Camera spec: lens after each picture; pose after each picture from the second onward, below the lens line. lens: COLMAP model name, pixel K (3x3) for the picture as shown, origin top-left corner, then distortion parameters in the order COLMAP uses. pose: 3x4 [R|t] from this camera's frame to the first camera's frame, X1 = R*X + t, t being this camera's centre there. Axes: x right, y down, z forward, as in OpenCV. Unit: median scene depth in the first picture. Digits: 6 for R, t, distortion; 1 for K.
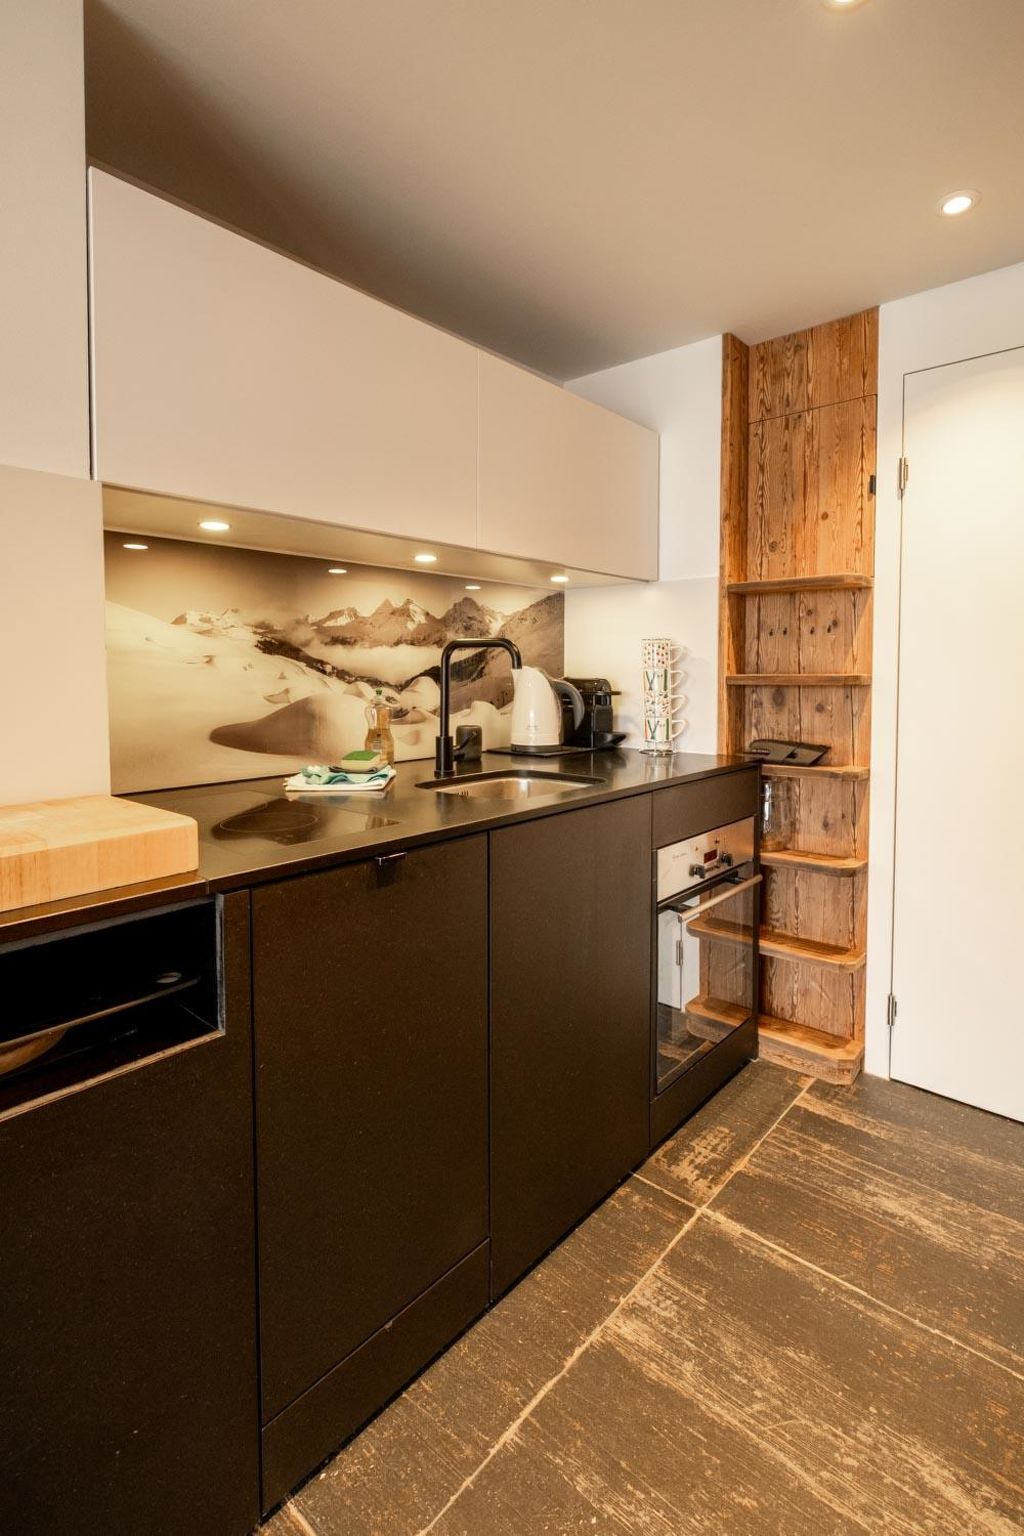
lens RADIAL K [[762.1, 0, 517.1], [0, 762.1, 714.6], [0, 0, 1]] dist [-0.000147, 0.001840]
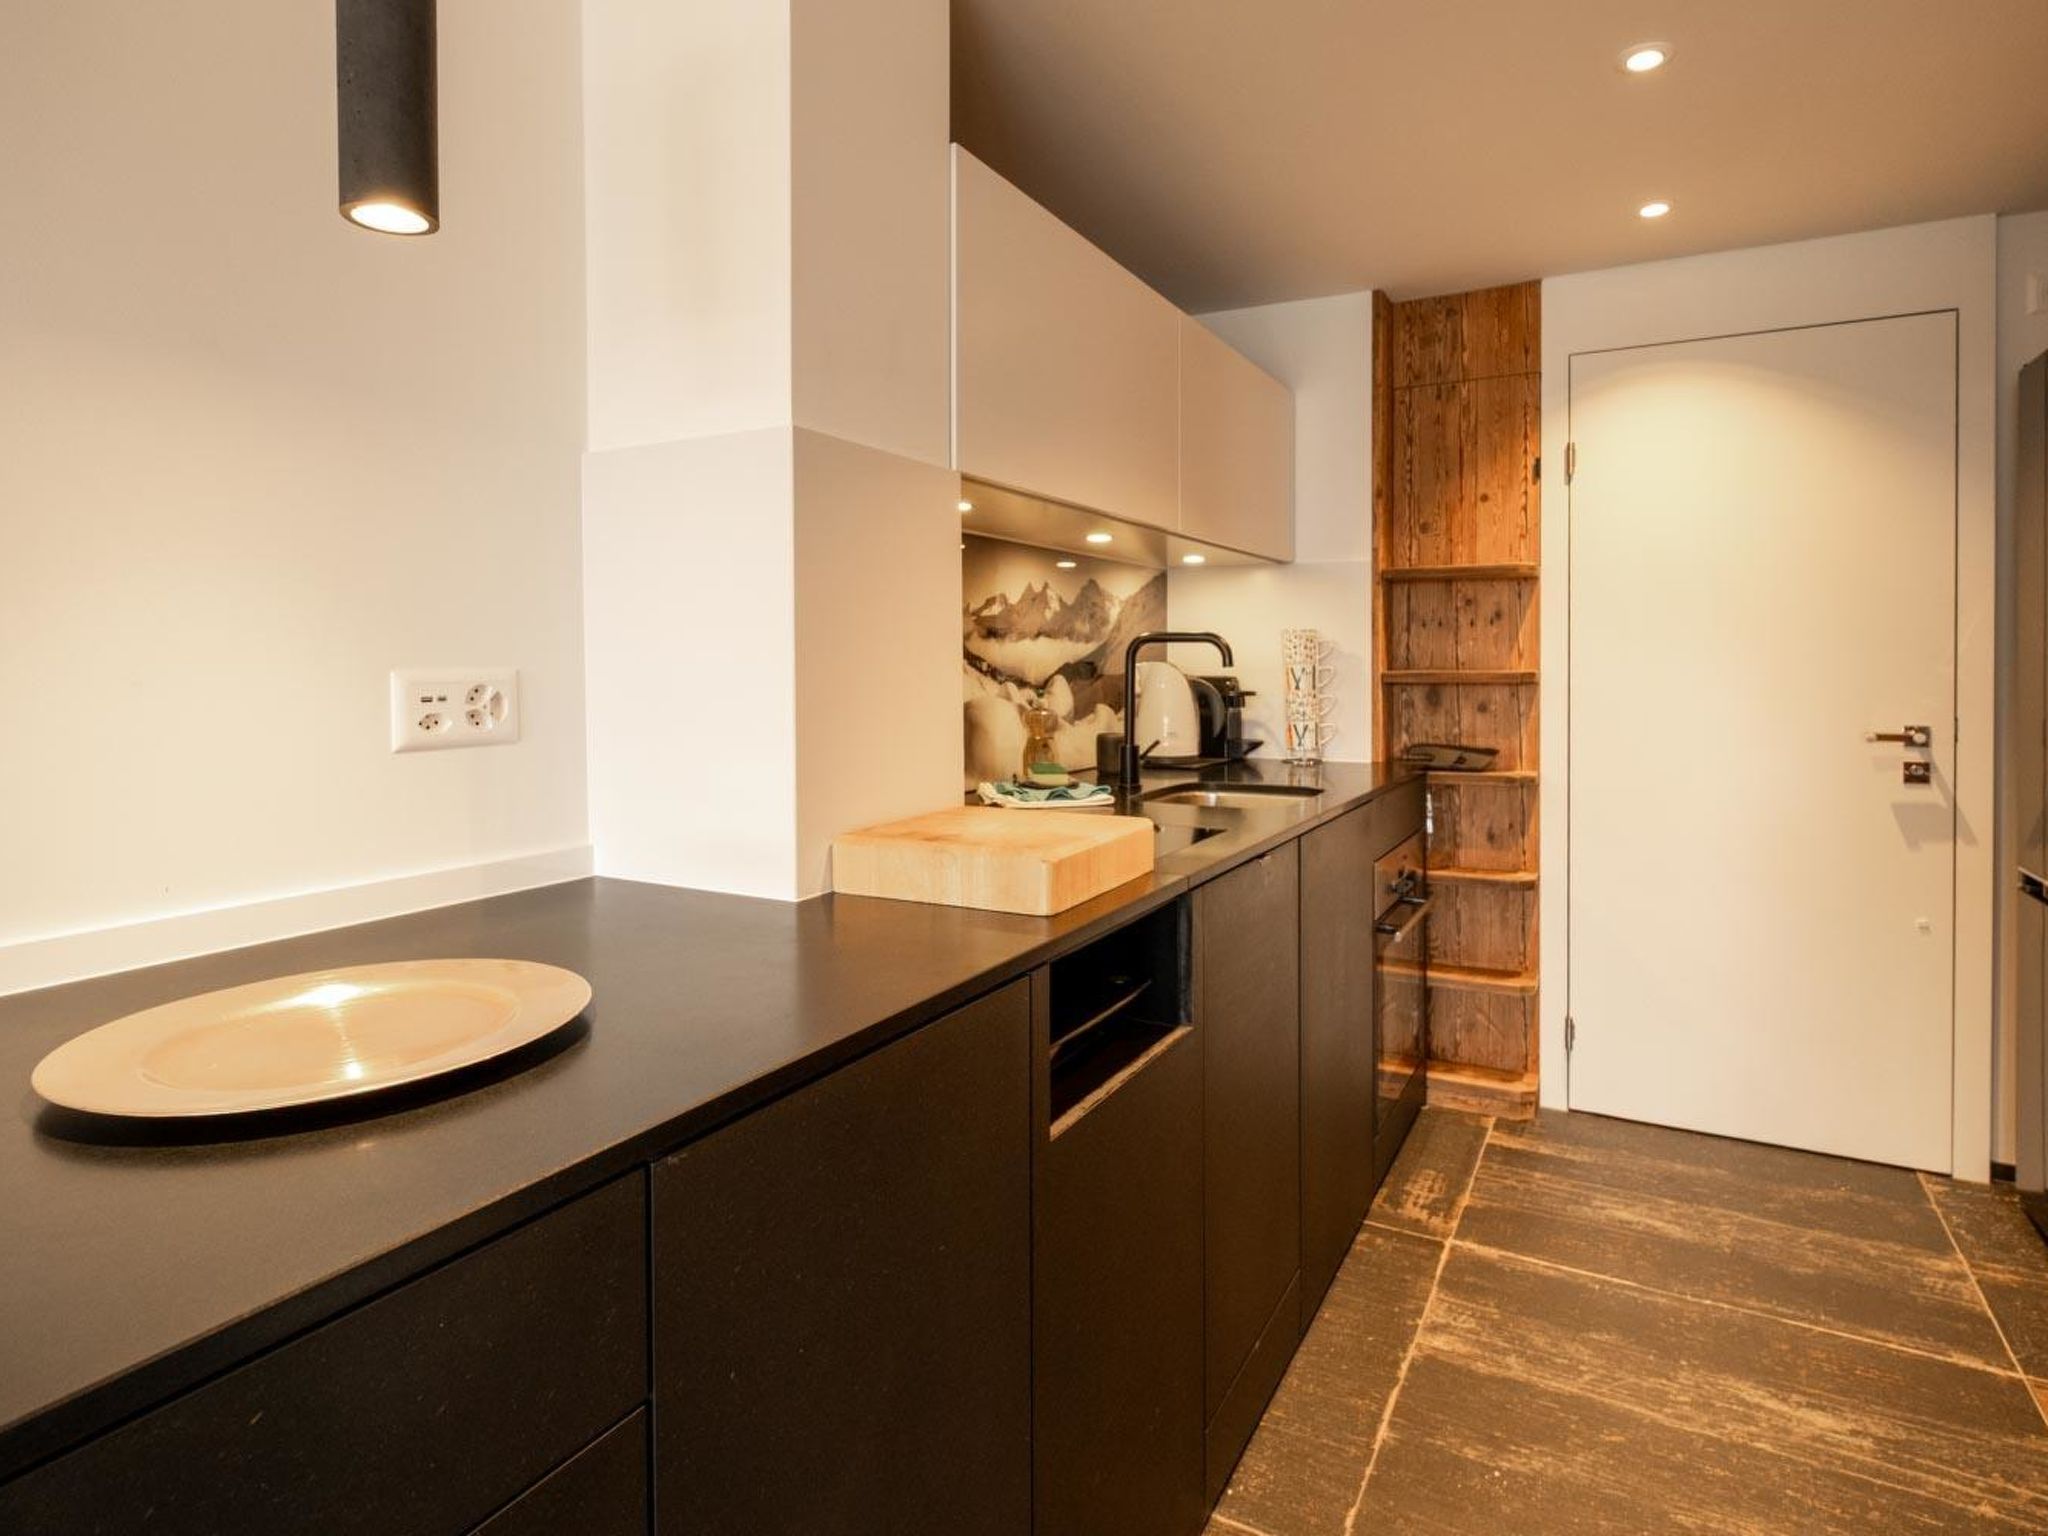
lens RADIAL K [[1098.9, 0, 1102.9], [0, 1098.9, 695.6], [0, 0, 1]] dist [-0.000226, -0.000222]
pose [[0.974302, -0.008223, 0.225096, -0.360167], [0.014211, 0.999587, -0.024995, 0.003105], [-0.224797, 0.027551, 0.974016, -0.183855]]
